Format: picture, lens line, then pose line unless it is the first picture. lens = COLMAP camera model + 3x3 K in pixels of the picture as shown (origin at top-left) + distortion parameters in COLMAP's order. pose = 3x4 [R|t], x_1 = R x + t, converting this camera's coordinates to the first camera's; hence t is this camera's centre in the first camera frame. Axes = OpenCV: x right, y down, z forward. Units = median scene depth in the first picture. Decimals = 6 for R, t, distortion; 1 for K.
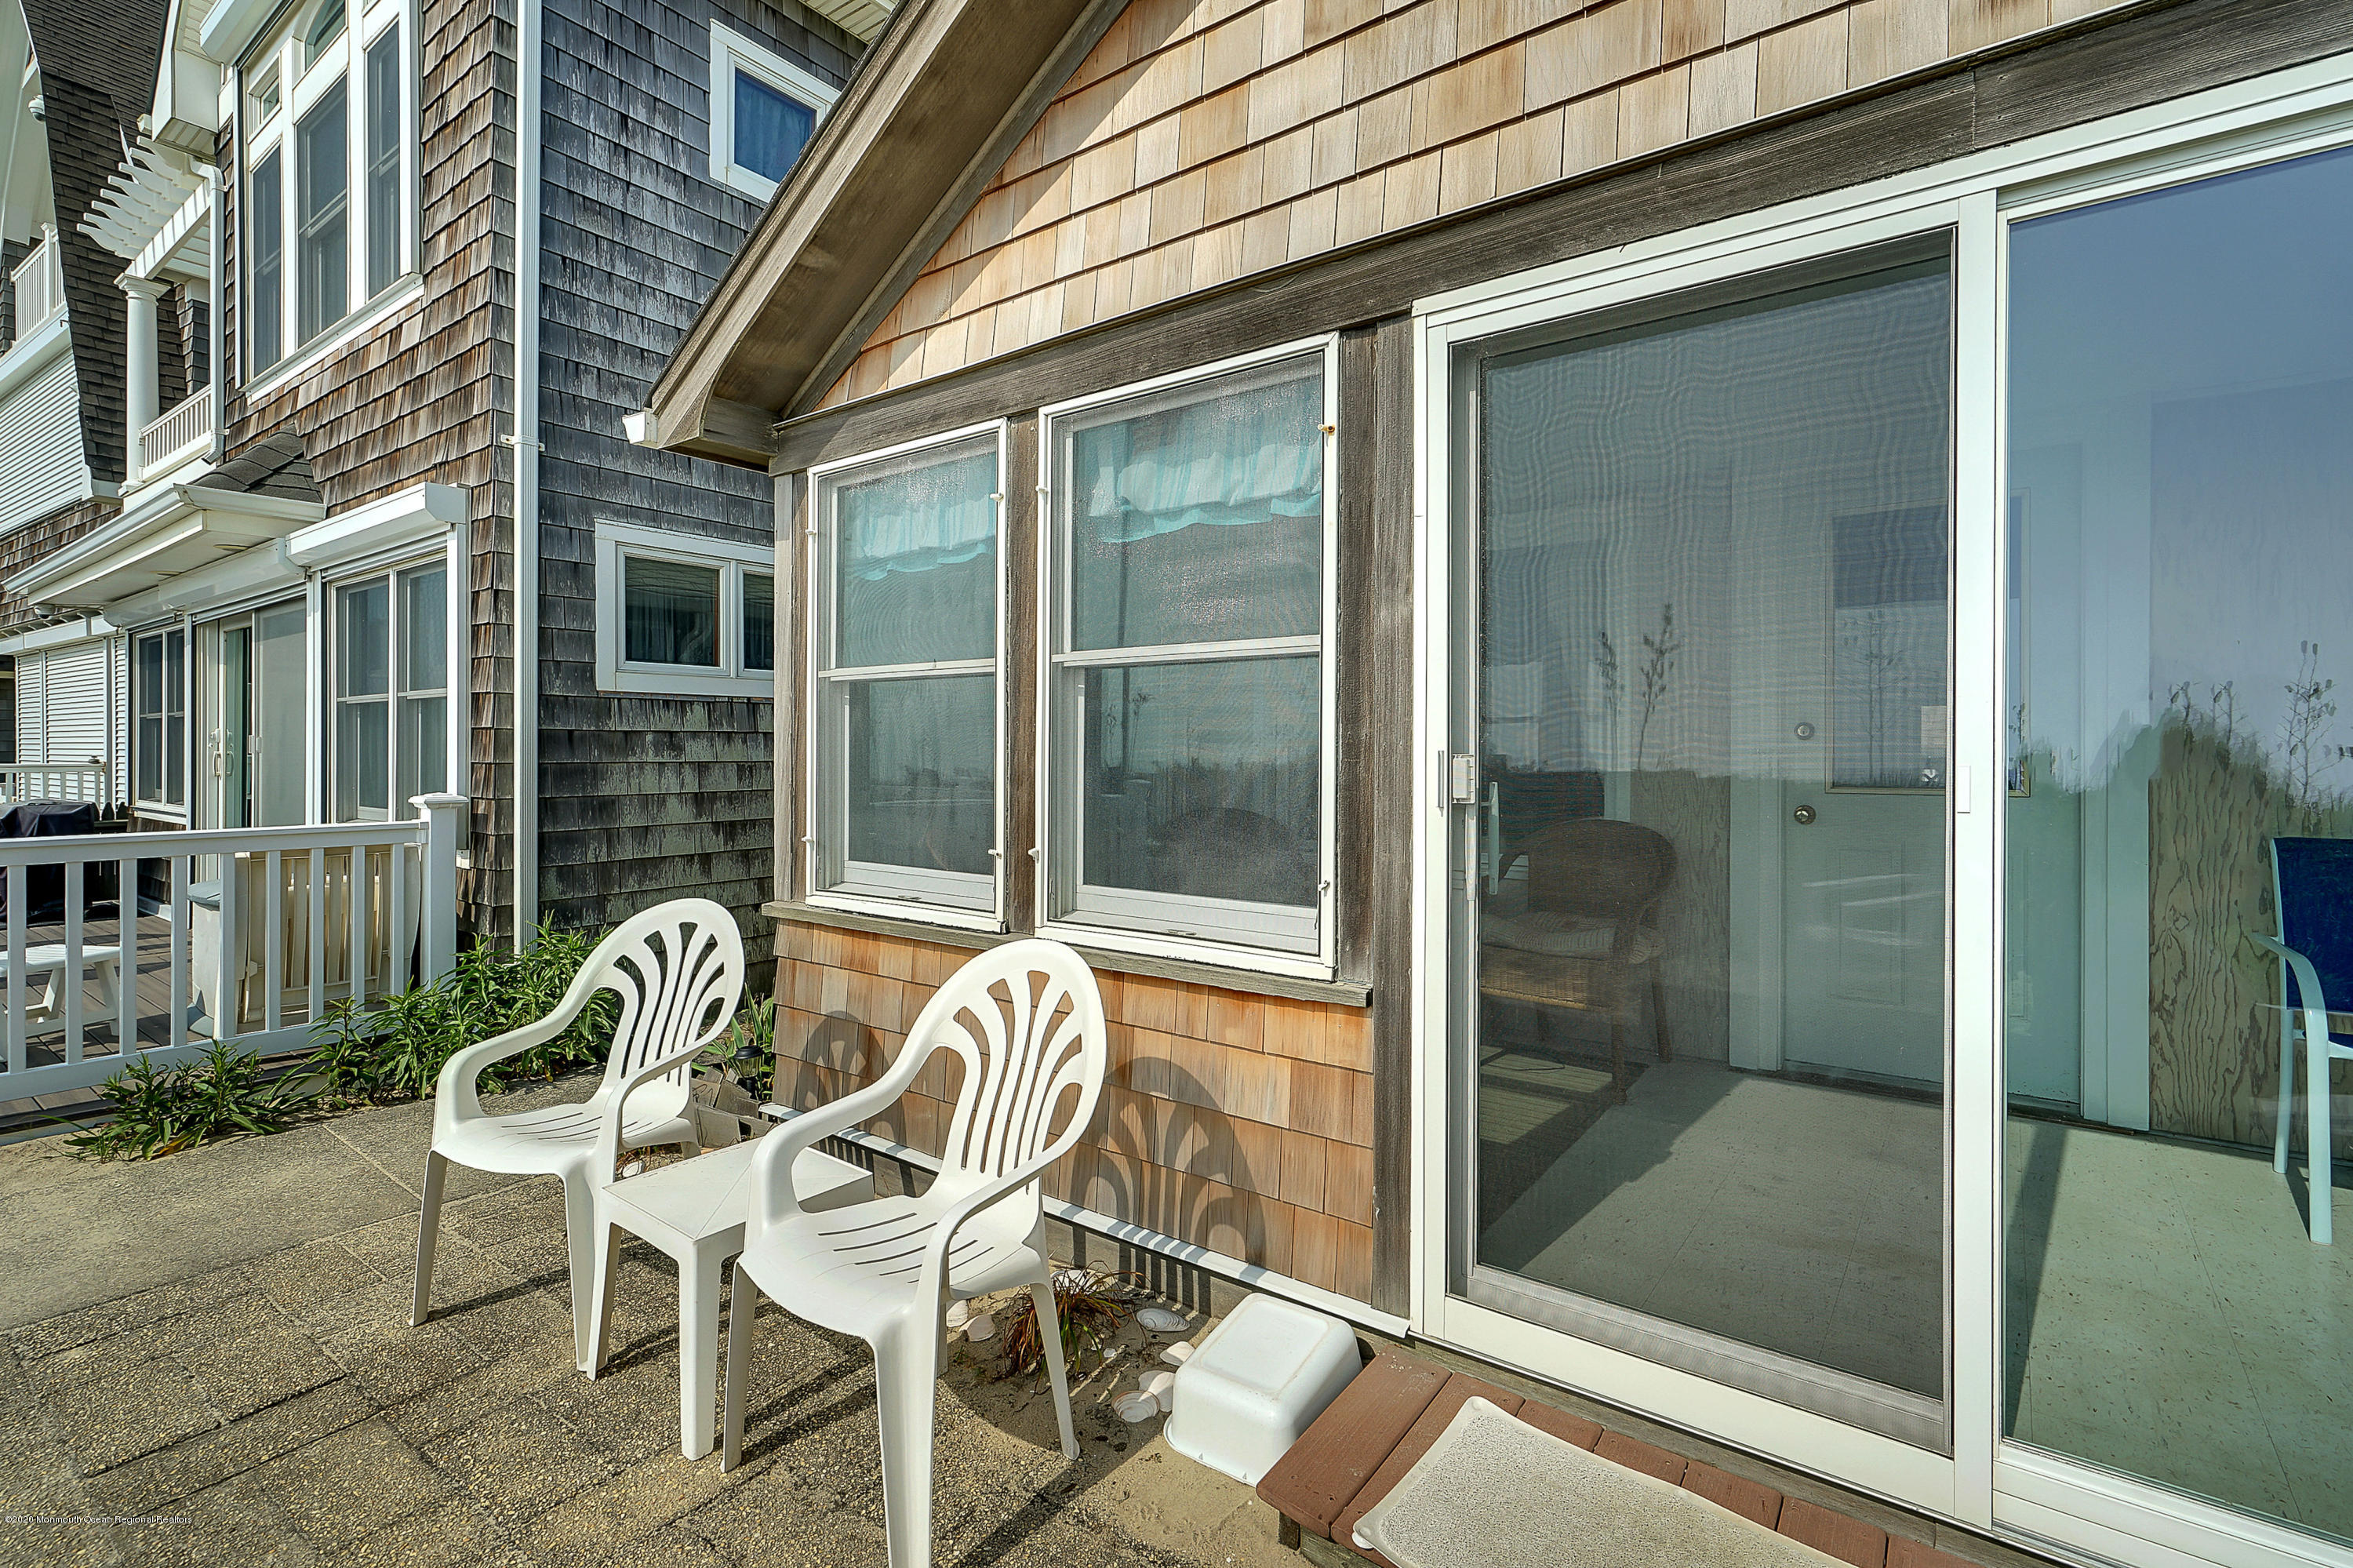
lens RADIAL K [[1089.4, 0, 1188.7], [0, 1089.4, 747.9], [0, 0, 1]] dist [-0.000411, 0.000031]
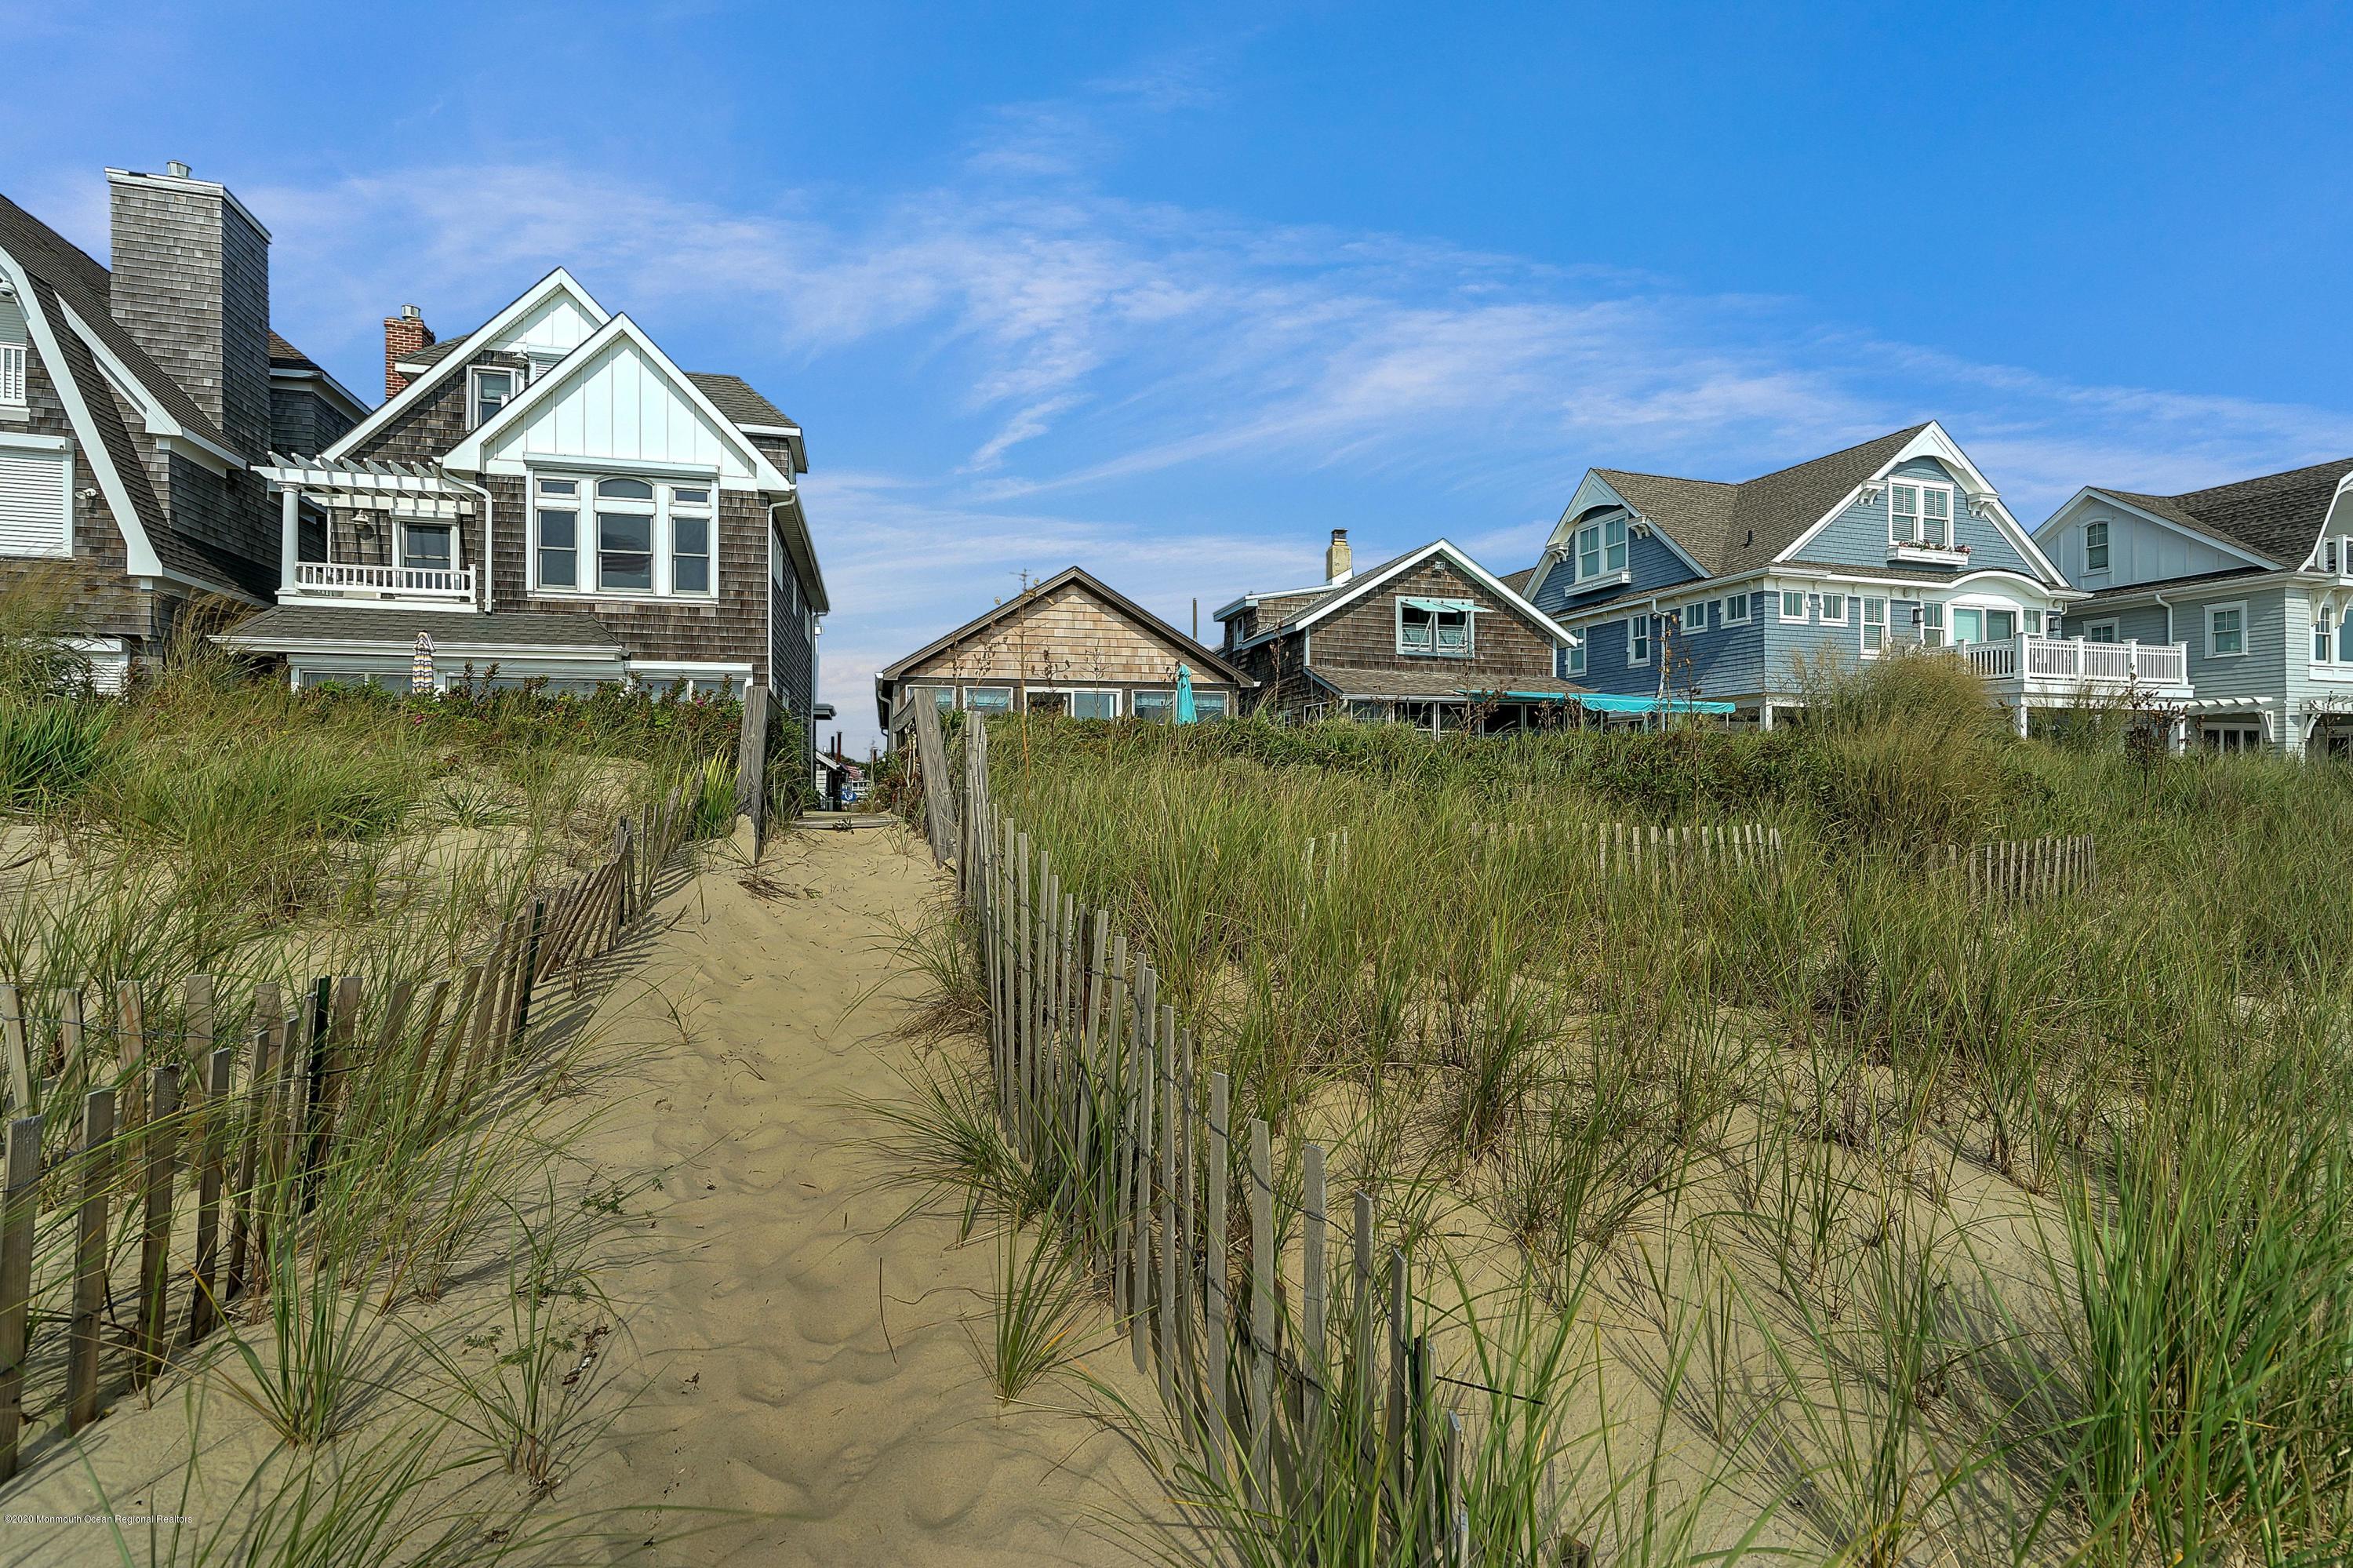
lens RADIAL K [[1076.3, 0, 1174.6], [0, 1076.3, 771.1], [0, 0, 1]] dist [0.000567, 0.000247]
pose [[0.620865, 0.003973, 0.783907, -4.443367], [0.000527, 0.999985, -0.005486, 0.251708], [-0.783917, 0.003819, 0.620854, -4.090075]]
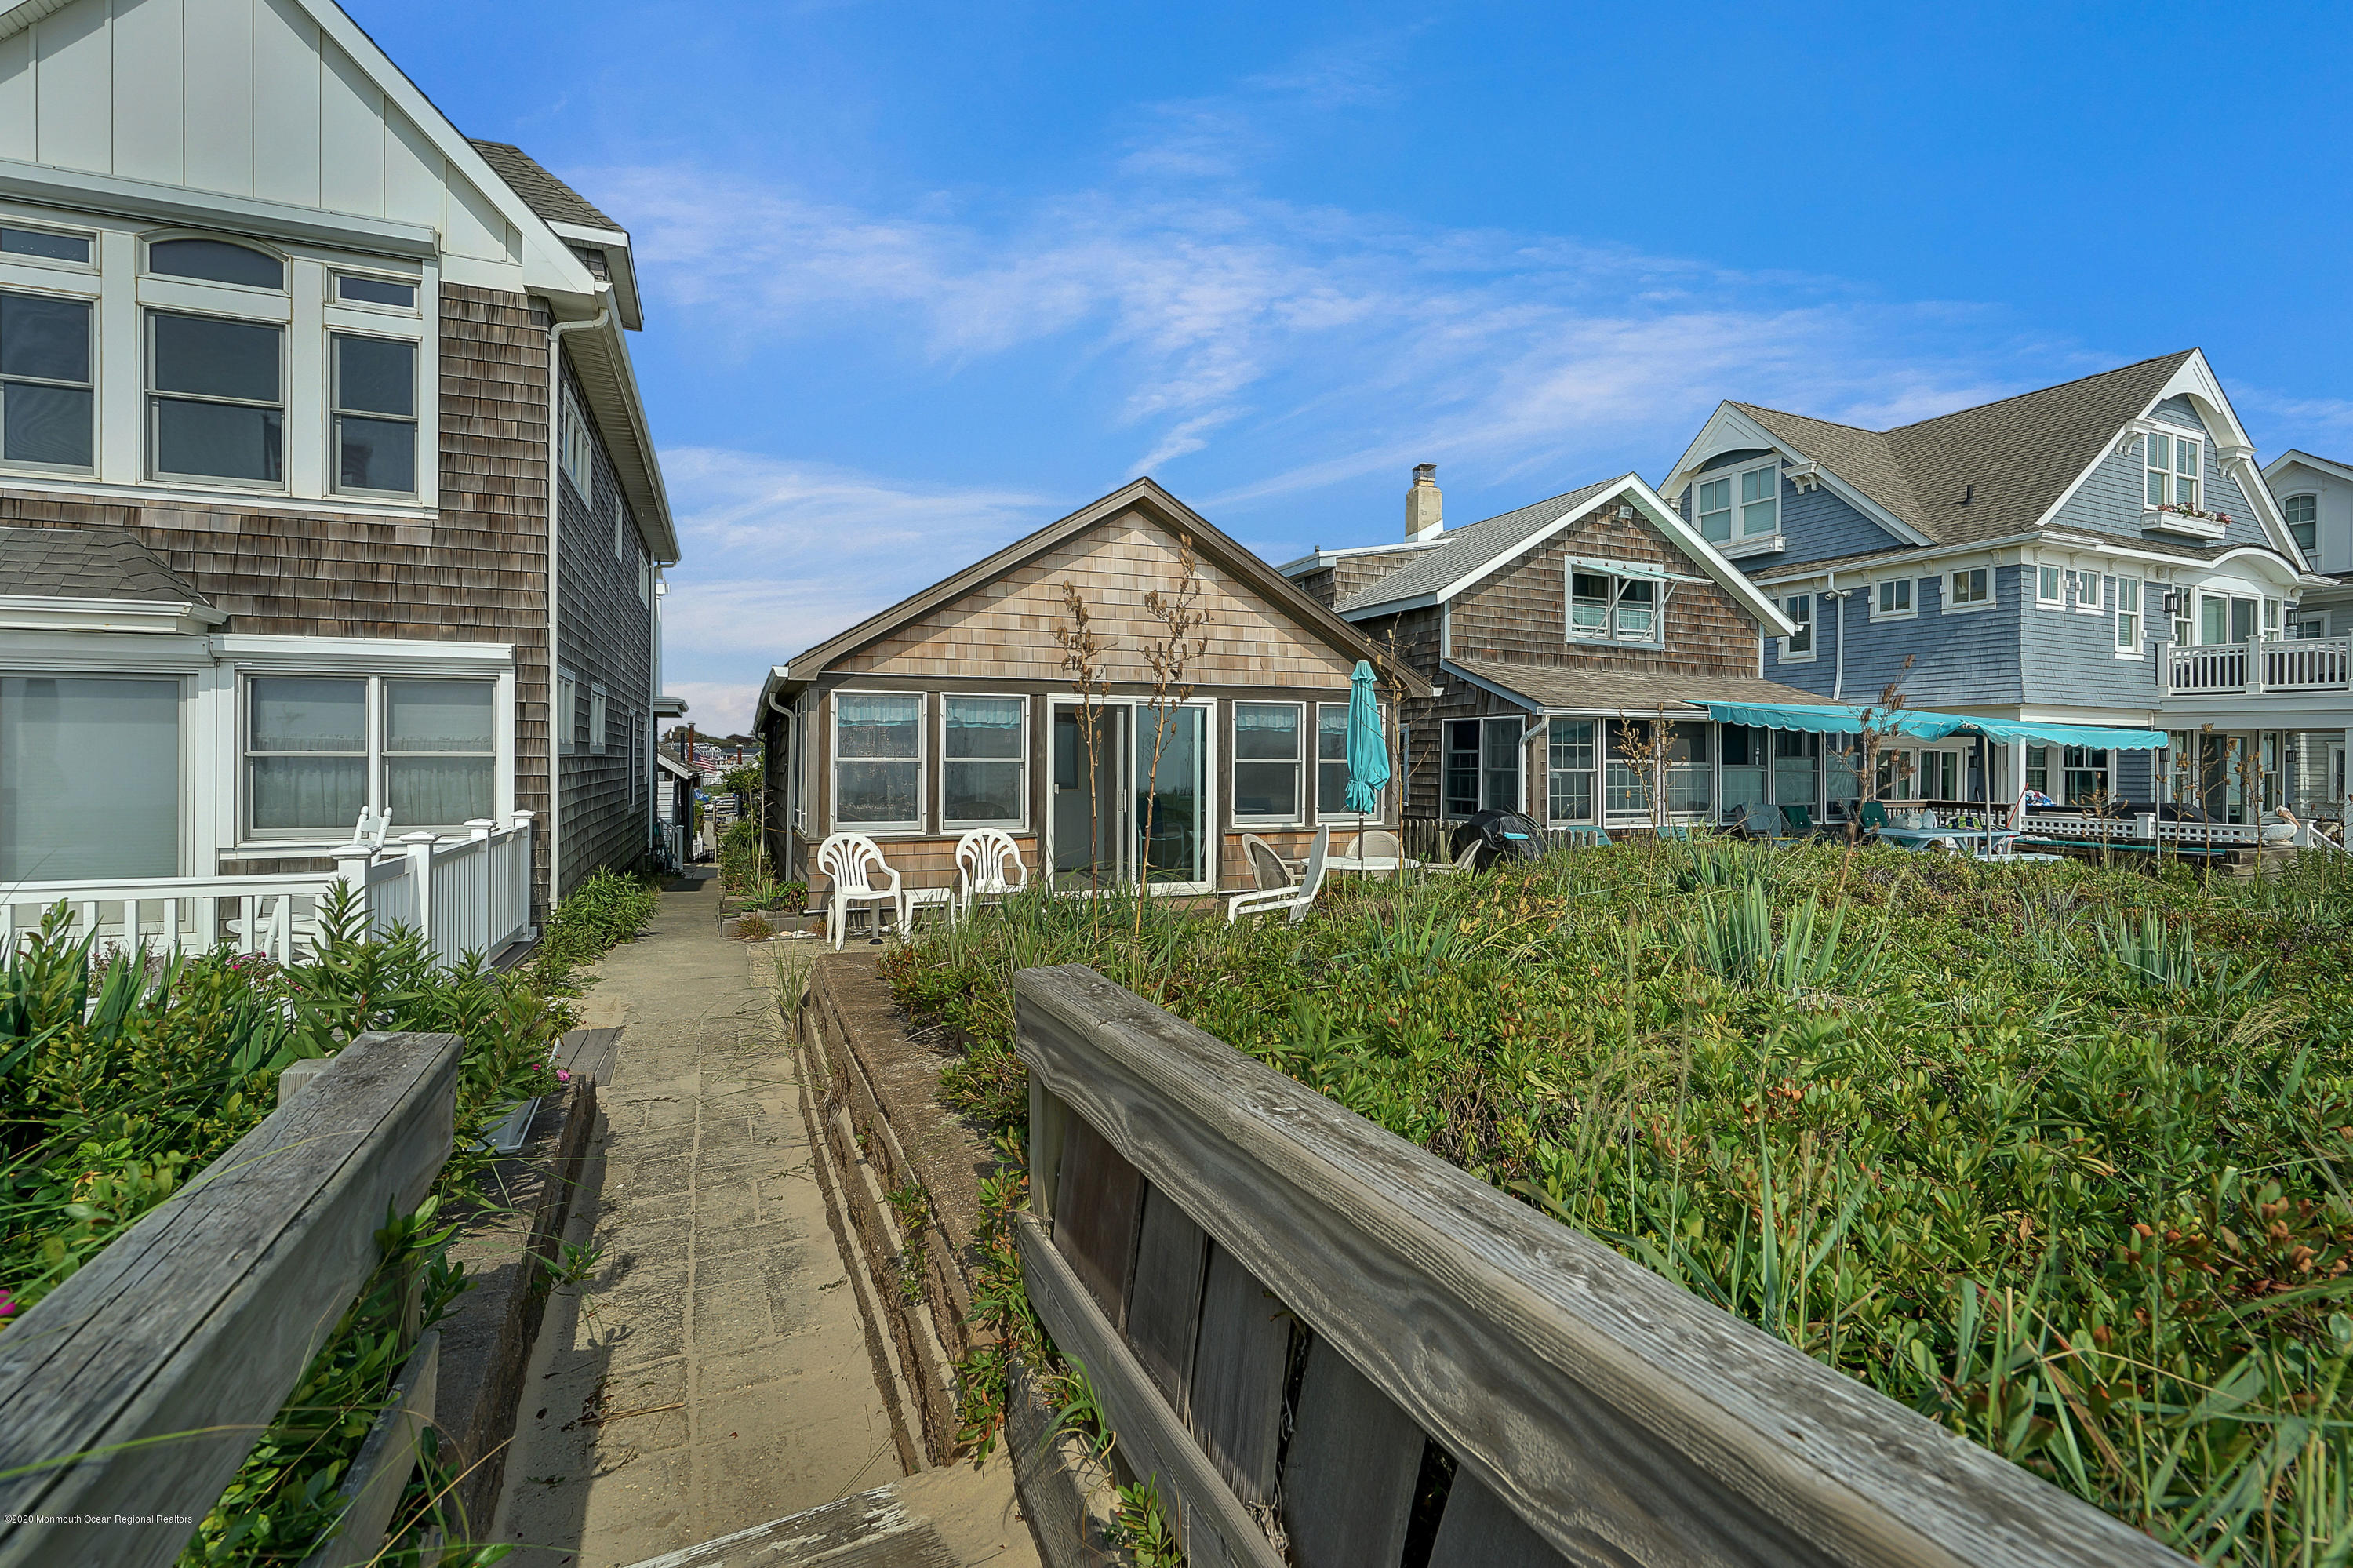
lens RADIAL K [[1093.3, 0, 1187.1], [0, 1093.3, 754.9], [0, 0, 1]] dist [0.001628, 0.000612]
pose [[0.517621, 0.001875, 0.855608, -2.759150], [-0.005409, 0.999985, 0.001081, -0.101860], [-0.855593, -0.005188, 0.517624, -1.573271]]
